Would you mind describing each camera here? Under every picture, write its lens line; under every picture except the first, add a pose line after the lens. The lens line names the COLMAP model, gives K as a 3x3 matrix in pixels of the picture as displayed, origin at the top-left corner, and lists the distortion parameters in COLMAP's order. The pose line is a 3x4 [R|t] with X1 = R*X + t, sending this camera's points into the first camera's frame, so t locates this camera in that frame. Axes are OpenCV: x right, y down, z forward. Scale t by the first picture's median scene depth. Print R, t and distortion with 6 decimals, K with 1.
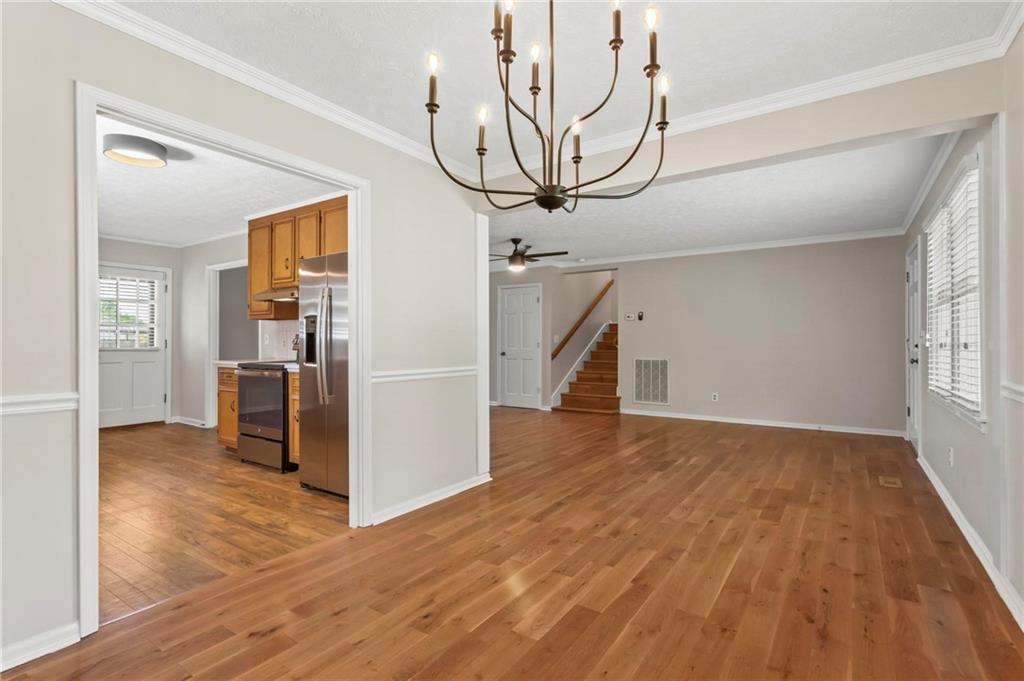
lens RADIAL K [[485.3, 0, 518.4], [0, 485.3, 339.6], [0, 0, 1]] dist [0.000769, 0.000828]
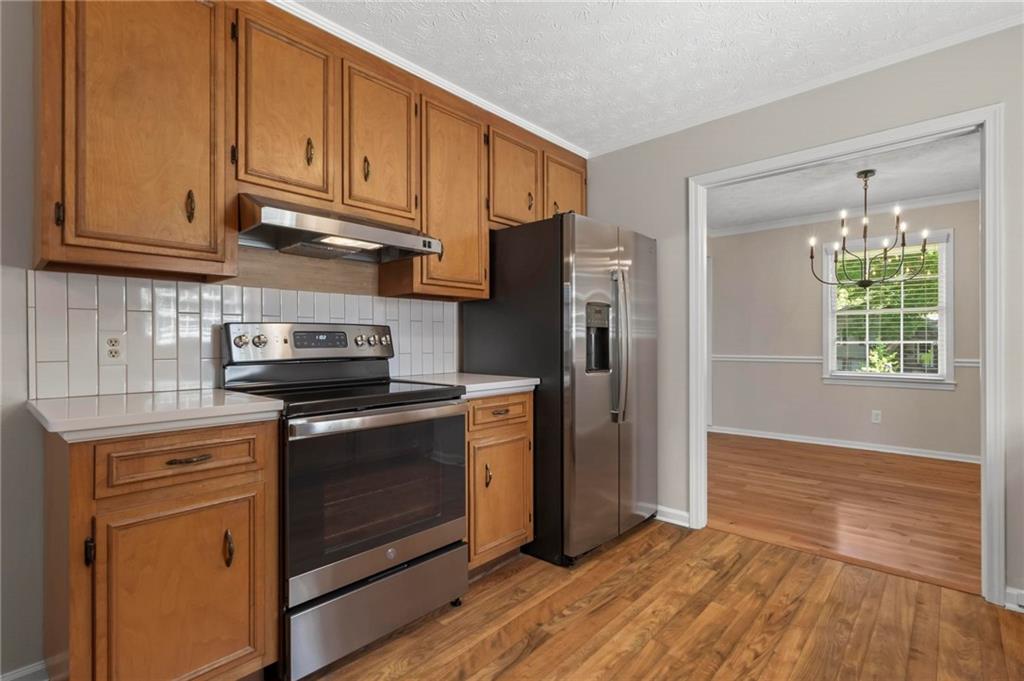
lens RADIAL K [[488.7, 0, 519.1], [0, 488.7, 341.1], [0, 0, 1]] dist [0.001130, 0.000430]
pose [[0.140315, 0.002910, 0.990103, -0.962116], [0.002047, 0.999993, -0.003229, 0.006775], [-0.990105, 0.002480, 0.140308, 0.855251]]
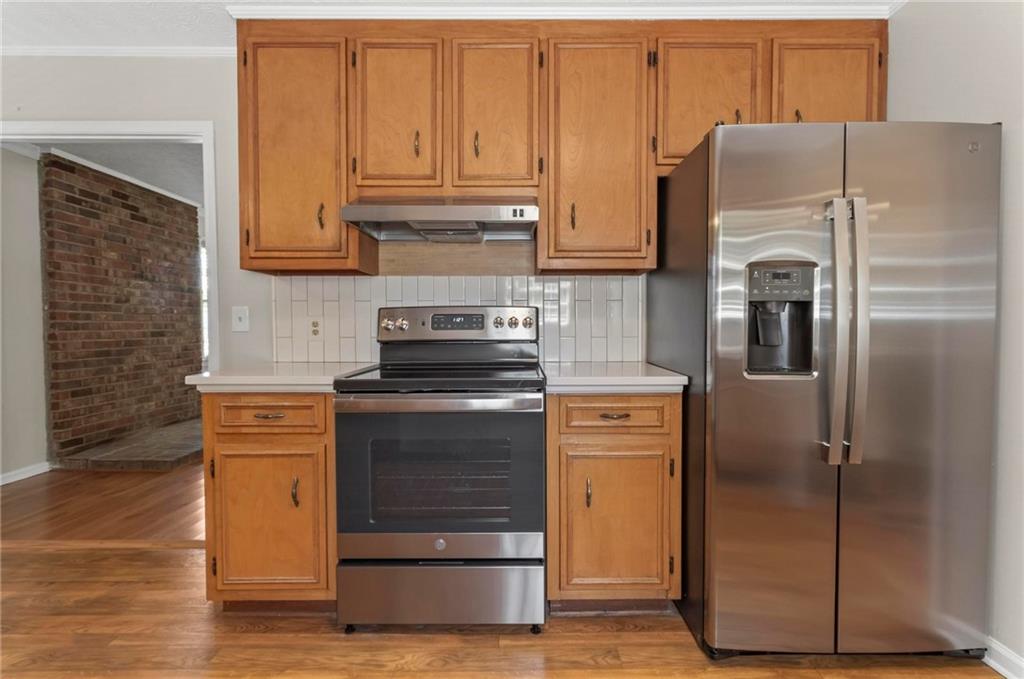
lens RADIAL K [[492.0, 0, 520.3], [0, 492.0, 338.1], [0, 0, 1]] dist [-0.001460, 0.000140]
pose [[0.828054, -0.017001, 0.560390, -0.725285], [0.000521, 0.999563, 0.029556, 0.004856], [-0.560648, -0.024182, 0.827701, 0.647933]]
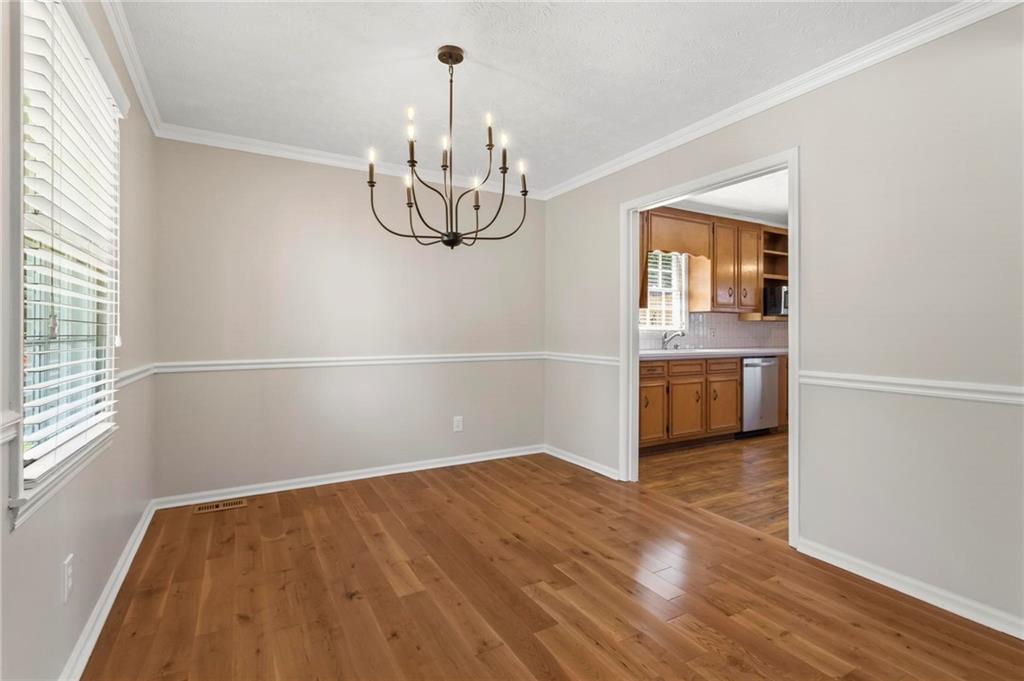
lens RADIAL K [[488.1, 0, 518.3], [0, 488.1, 331.5], [0, 0, 1]] dist [-0.000620, 0.000397]
pose [[-0.435158, 0.000060, -0.900354, 0.474015], [-0.000323, 1.000000, 0.000223, -0.000279], [0.900354, 0.000388, -0.435158, 0.646479]]
